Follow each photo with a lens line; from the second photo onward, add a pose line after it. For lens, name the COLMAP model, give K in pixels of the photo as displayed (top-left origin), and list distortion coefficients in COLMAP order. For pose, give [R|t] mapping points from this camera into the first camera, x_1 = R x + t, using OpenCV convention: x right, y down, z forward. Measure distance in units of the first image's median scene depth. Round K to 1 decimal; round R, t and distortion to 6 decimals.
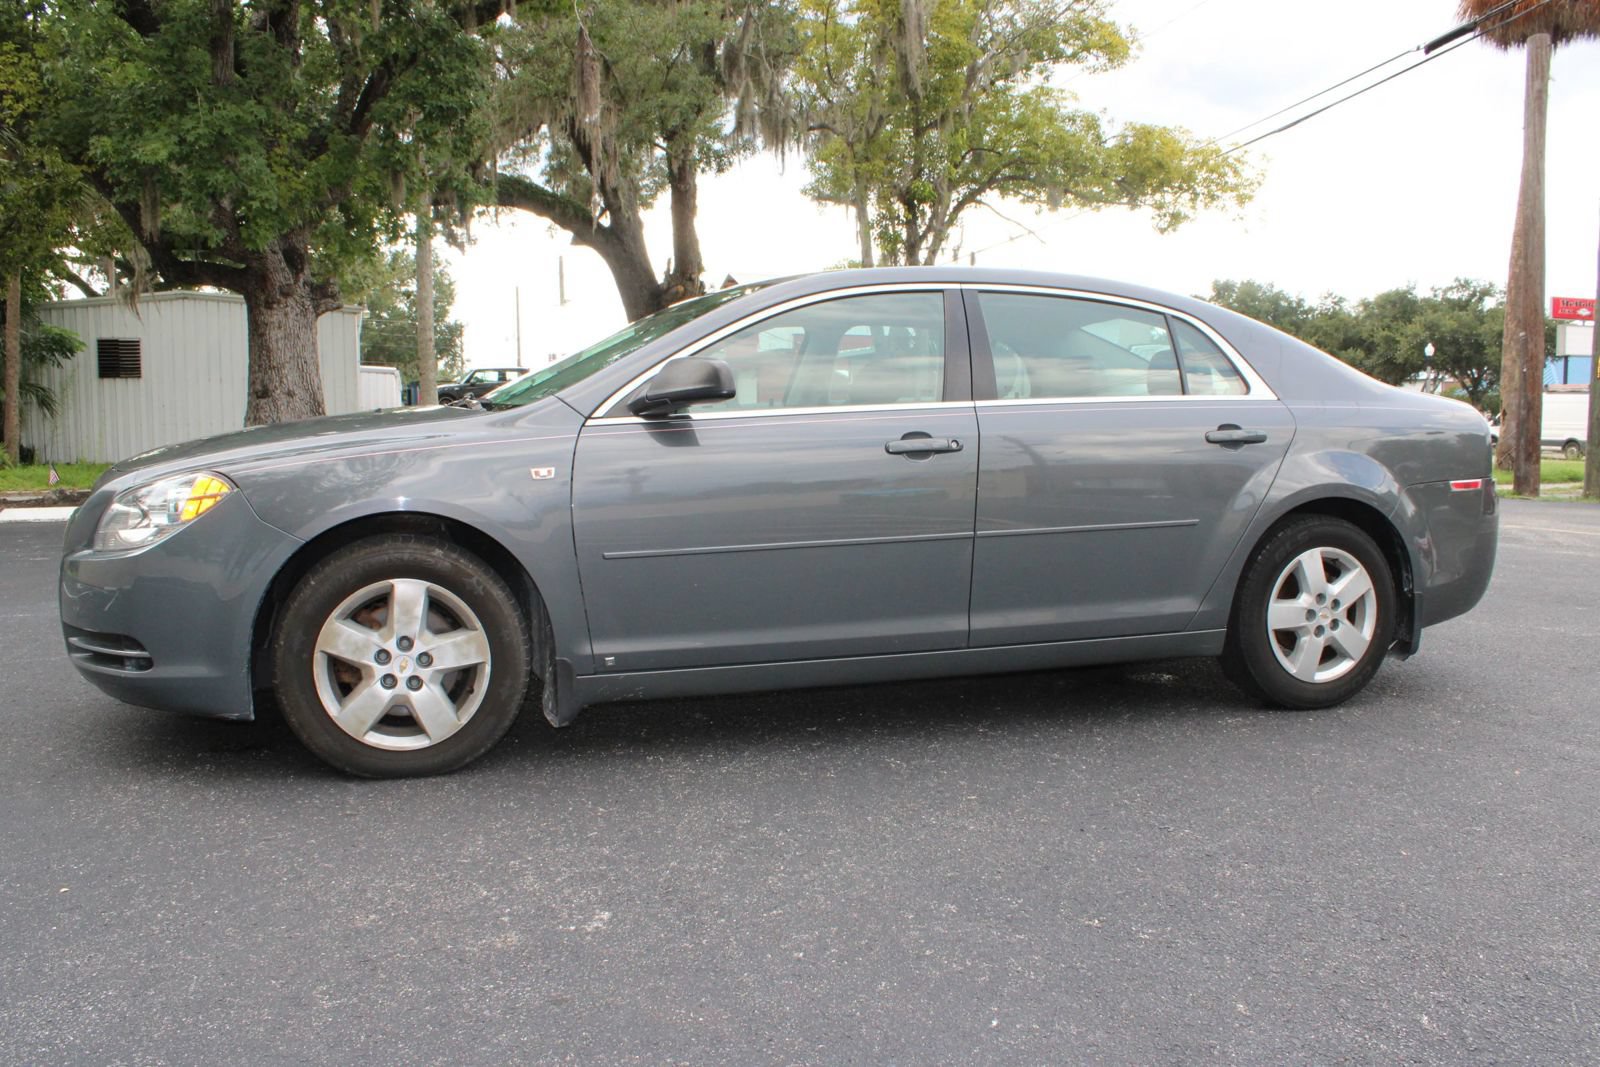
lens RADIAL K [[1327.5, 0, 800.0], [0, 1327.5, 533.5], [0, 0, 1]] dist [-0.164432, 0.143885]
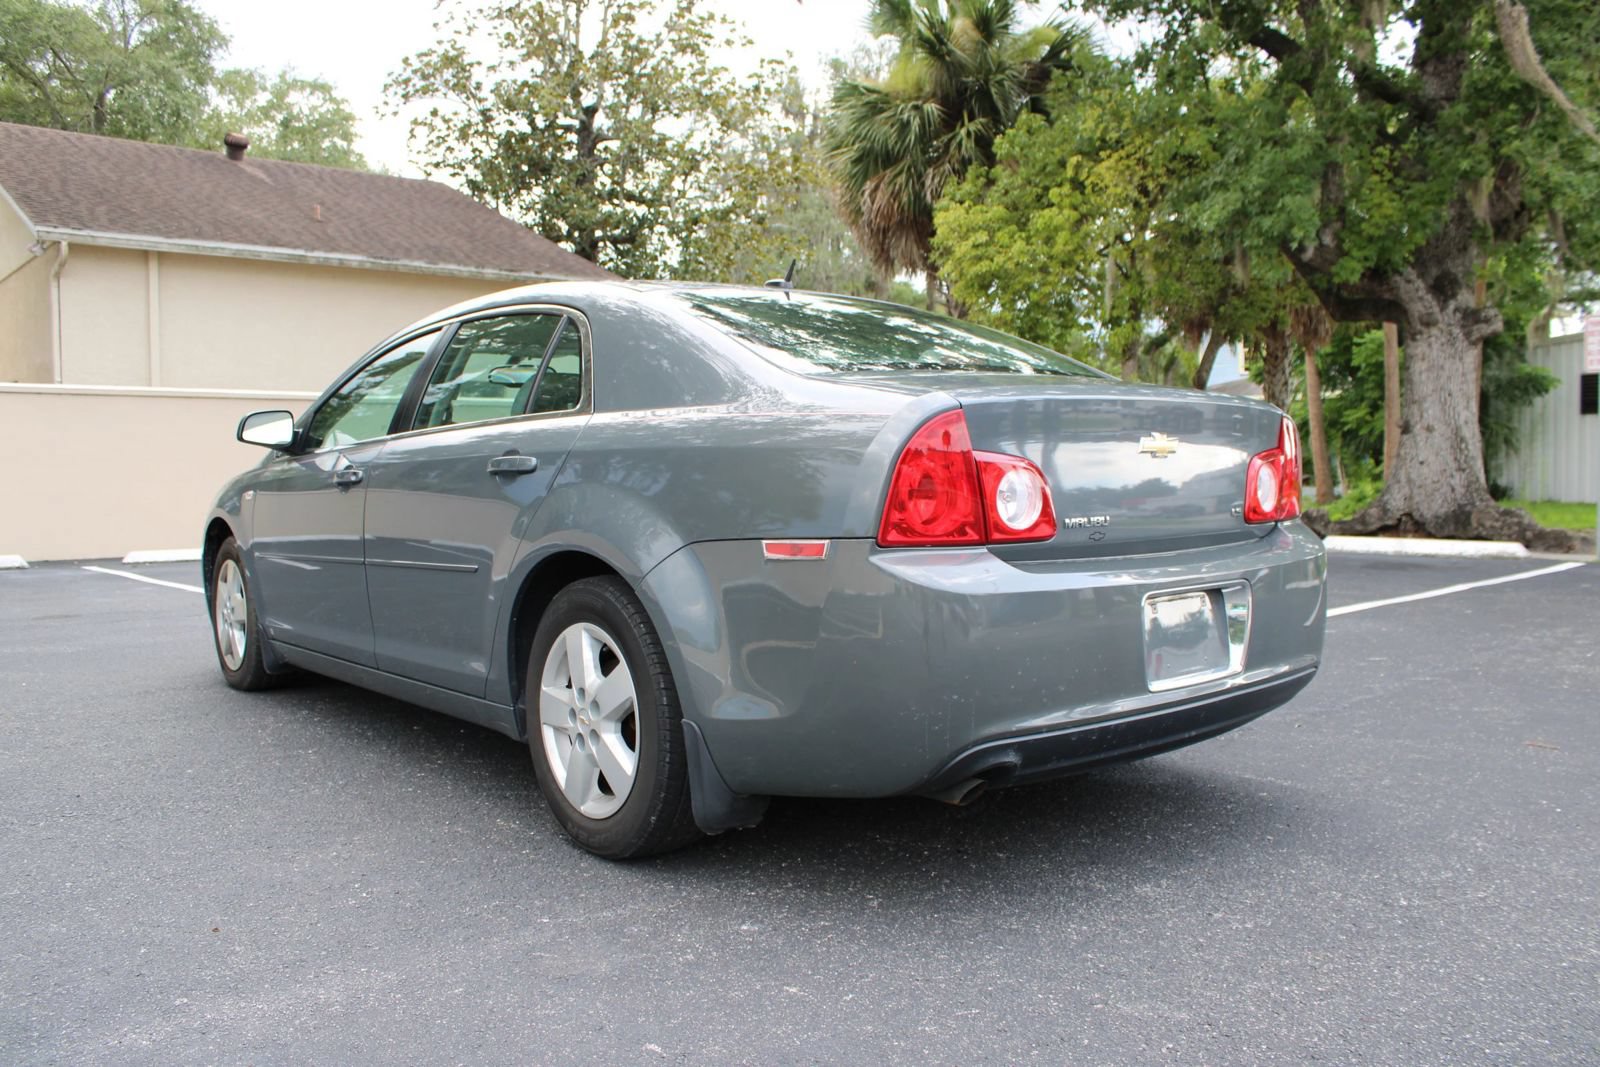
lens RADIAL K [[1340.0, 0, 800.0], [0, 1340.0, 533.5], [0, 0, 1]] dist [-0.174283, 0.111581]
pose [[0.350617, 0.041240, -0.935611, 0.326441], [-0.069984, 0.997390, 0.017737, -0.017162], [0.933900, 0.059259, 0.352588, 0.249747]]
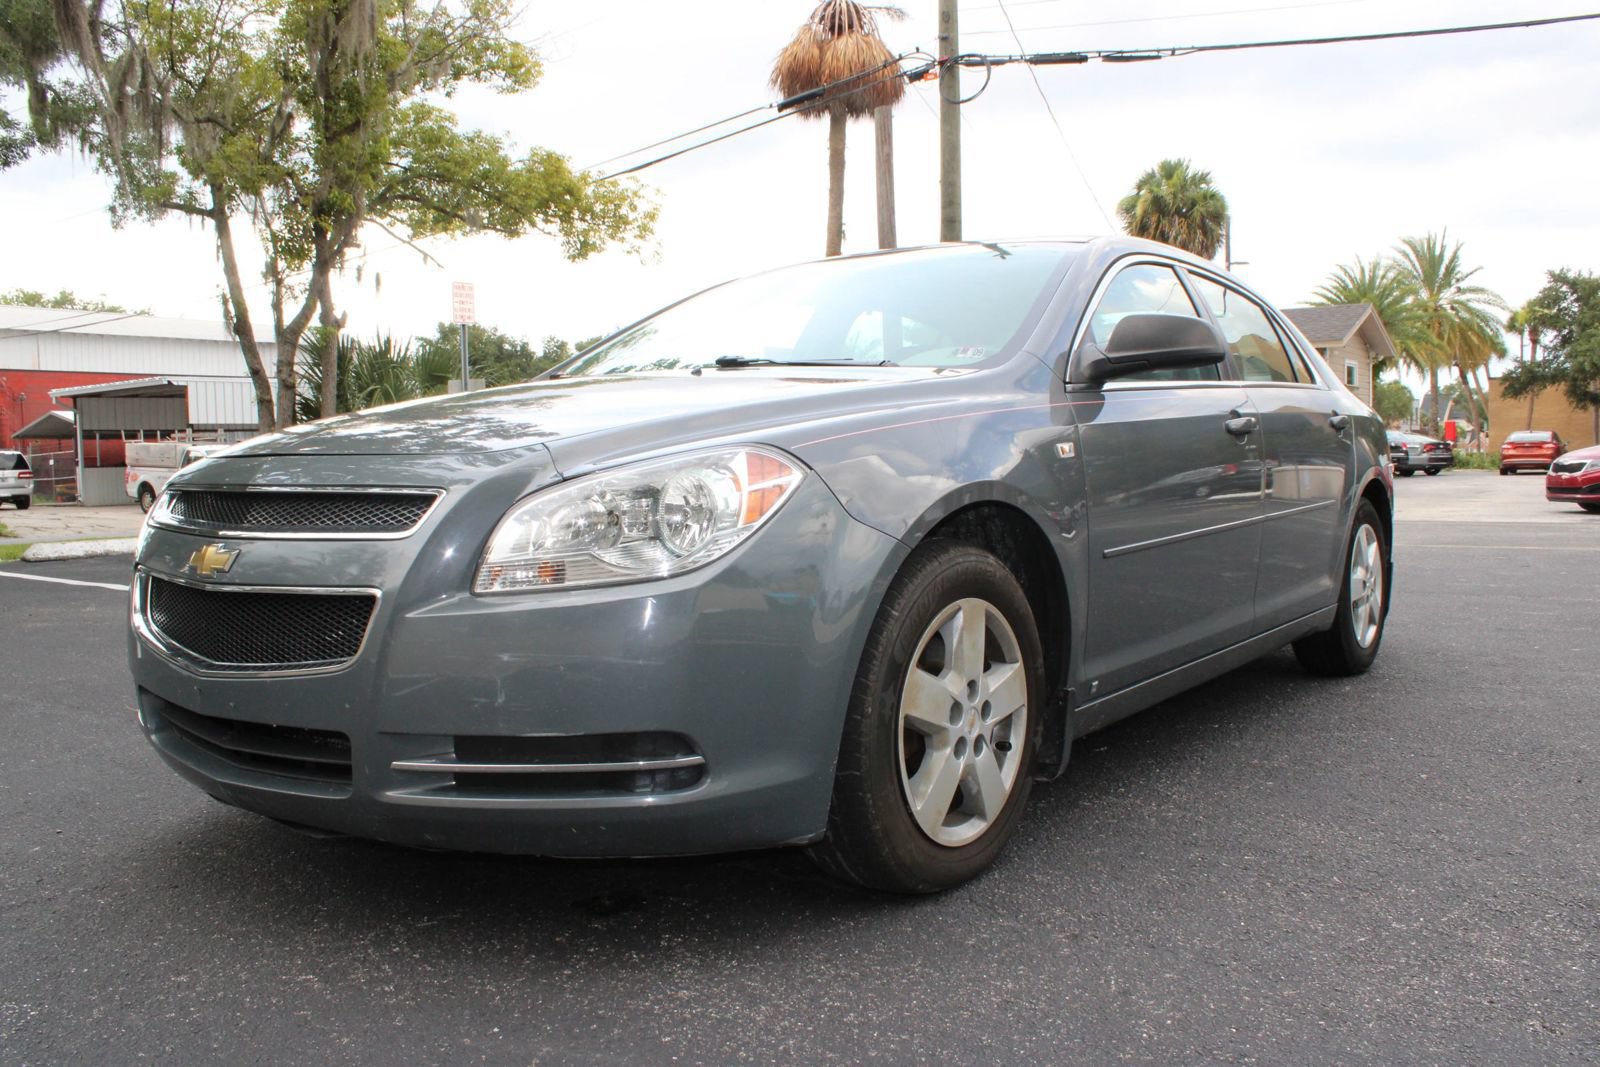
lens RADIAL K [[1327.5, 0, 800.0], [0, 1327.5, 533.5], [0, 0, 1]] dist [-0.164432, 0.143885]
pose [[0.818172, -0.044110, 0.573280, -0.182547], [0.064120, 0.997833, -0.014734, 0.001060], [-0.571388, 0.048813, 0.819227, 0.109450]]
